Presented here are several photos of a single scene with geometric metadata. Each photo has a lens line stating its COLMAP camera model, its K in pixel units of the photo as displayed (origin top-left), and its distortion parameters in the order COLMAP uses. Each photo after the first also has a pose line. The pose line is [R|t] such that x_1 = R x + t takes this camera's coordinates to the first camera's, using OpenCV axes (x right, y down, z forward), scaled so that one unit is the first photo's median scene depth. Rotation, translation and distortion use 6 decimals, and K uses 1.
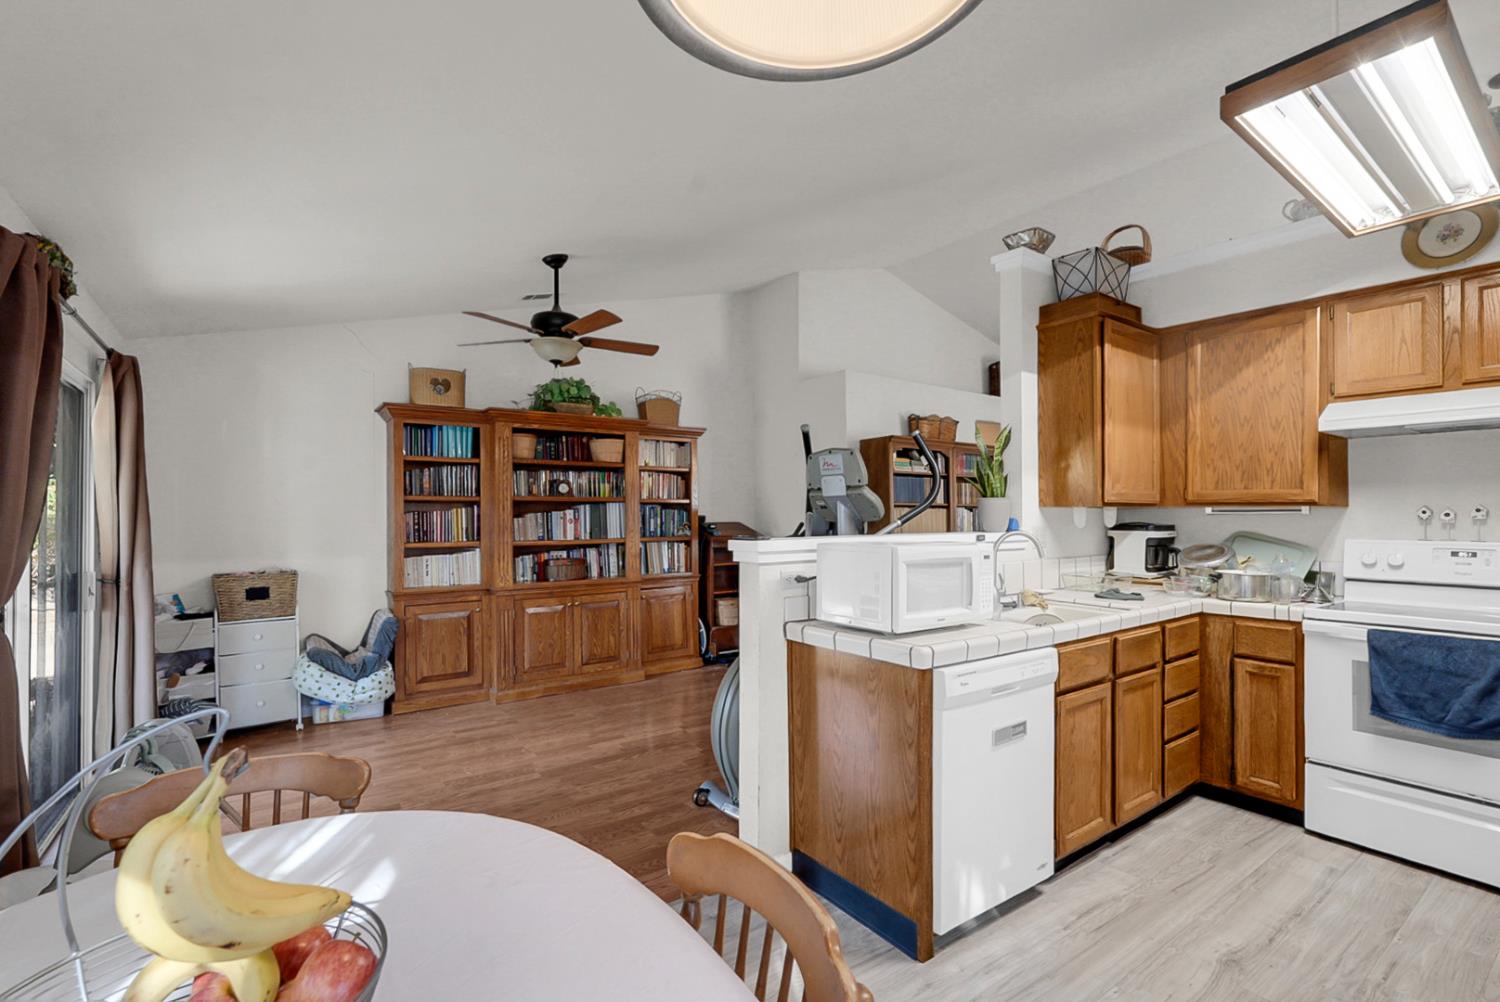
lens RADIAL K [[665.4, 0, 744.3], [0, 665.4, 504.5], [0, 0, 1]] dist [-0.017194, 0.008449]
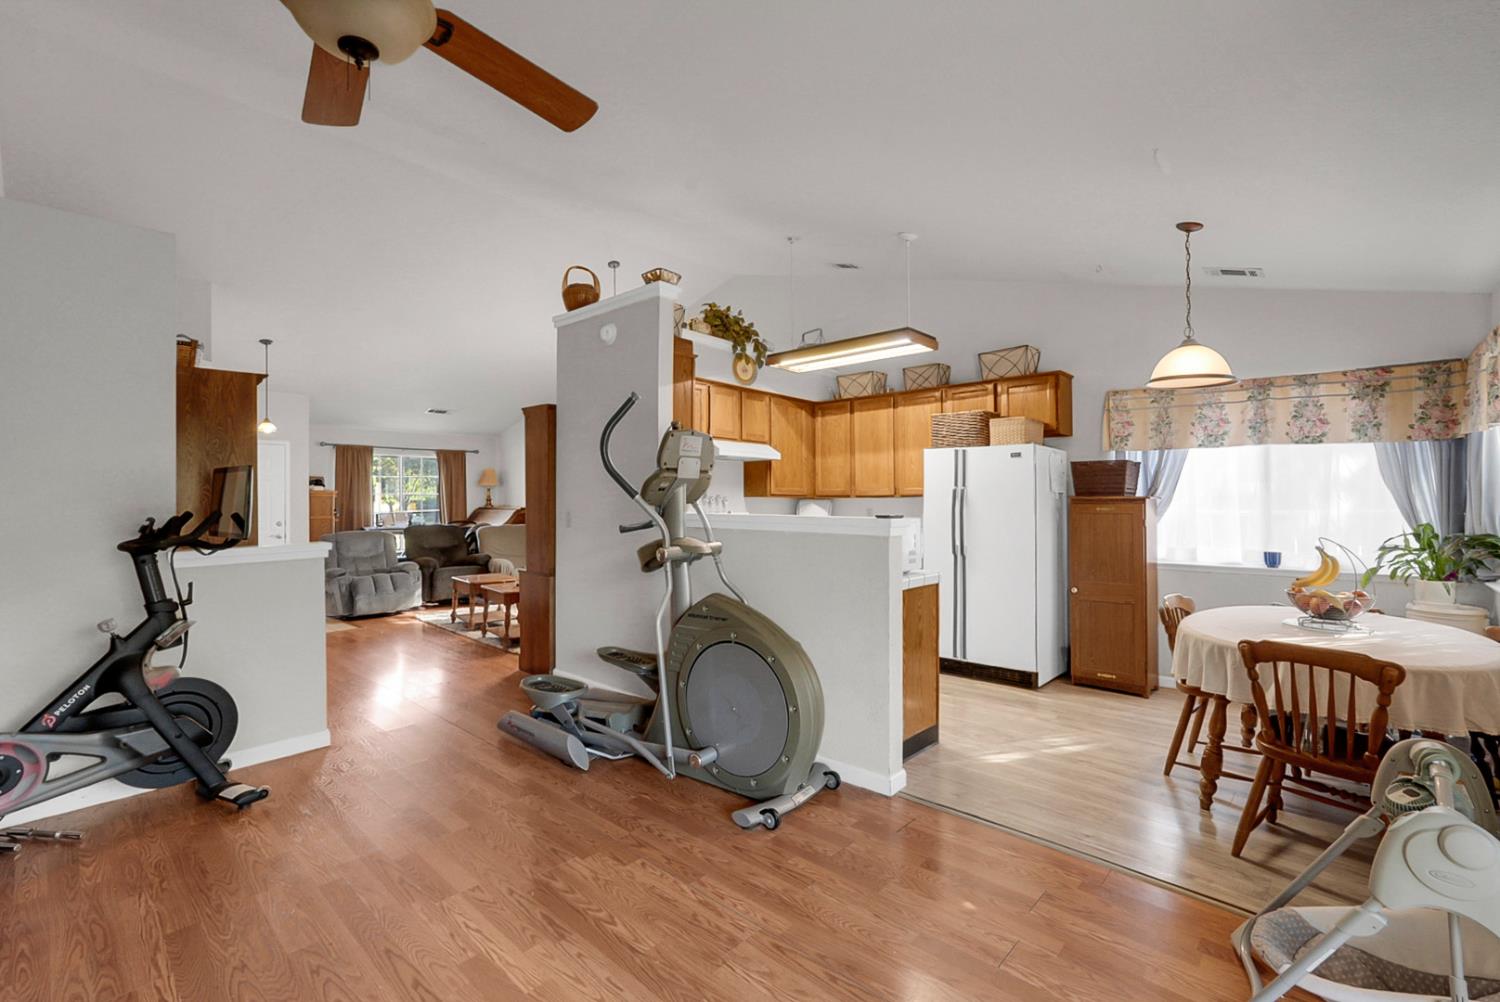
lens RADIAL K [[662.0, 0, 778.3], [0, 662.0, 487.0], [0, 0, 1]] dist [0.002693, 0.000828]
pose [[-0.223207, 0.021951, 0.974524, -0.904295], [-0.019097, 0.999456, -0.026886, 0.025347], [-0.974584, -0.024612, -0.222667, 1.163916]]
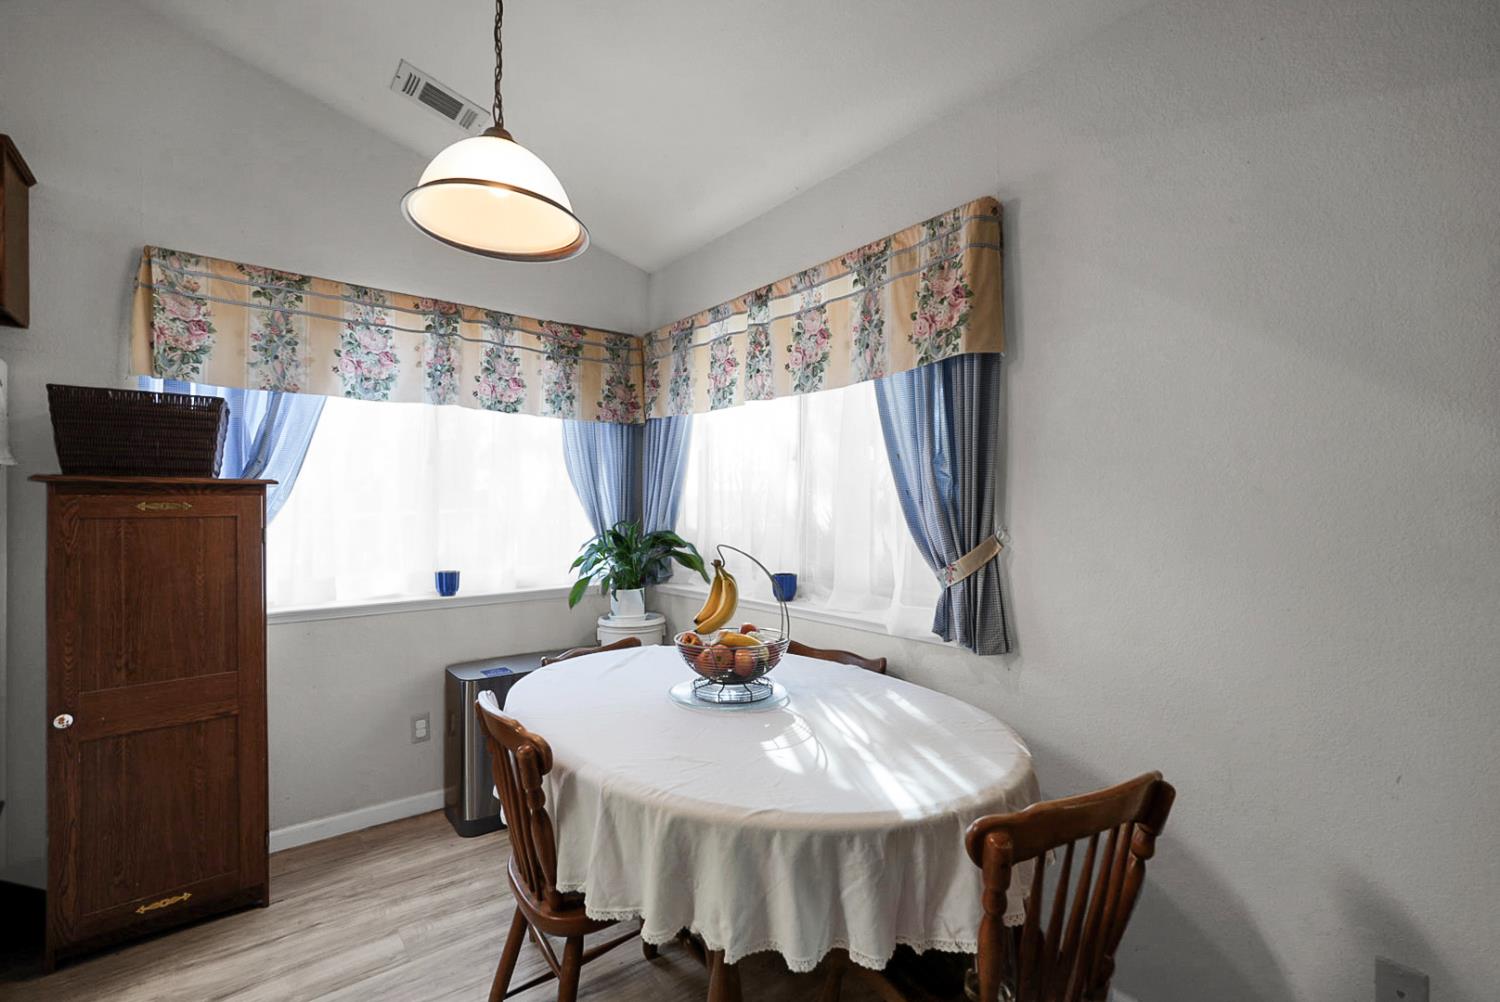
lens RADIAL K [[664.4, 0, 747.3], [0, 664.4, 499.5], [0, 0, 1]] dist [-0.011830, 0.008145]
pose [[-0.999195, 0.005498, -0.039729, -0.135949], [0.006766, 0.999470, -0.031834, 0.037320], [0.039533, -0.032077, -0.998703, 0.760408]]
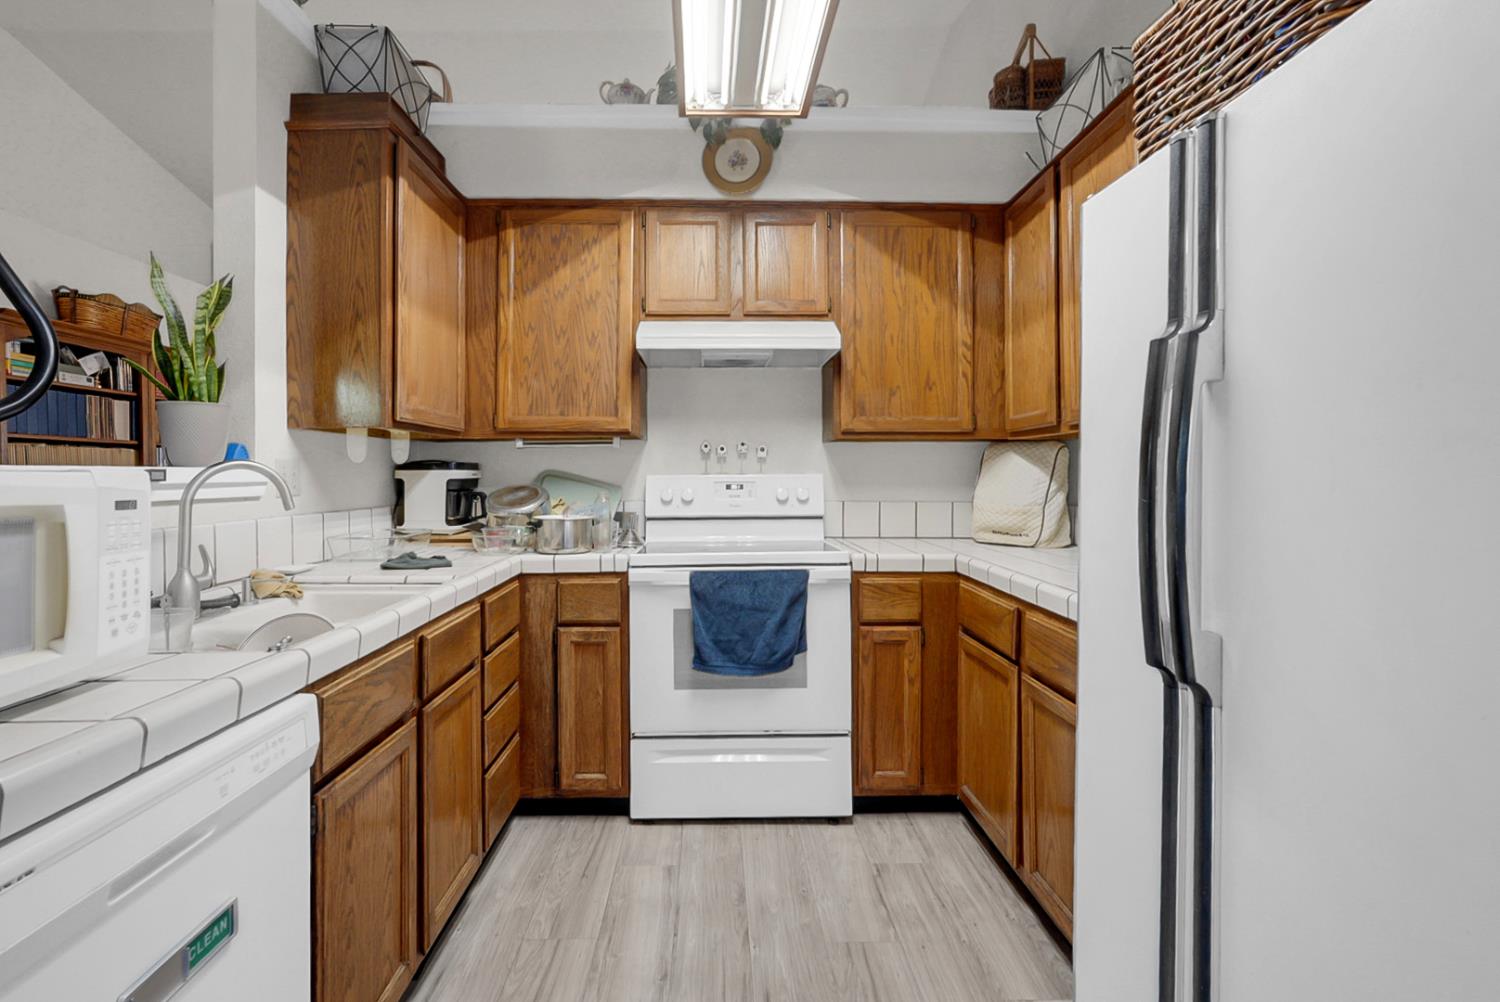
lens RADIAL K [[688.9, 0, 719.4], [0, 688.9, 474.9], [0, 0, 1]] dist [-0.013690, 0.000754]
pose [[0.569799, -0.003681, 0.821776, 0.179735], [-0.007541, 0.999924, 0.009708, 0.042096], [-0.821749, -0.011729, 0.569729, 0.372477]]
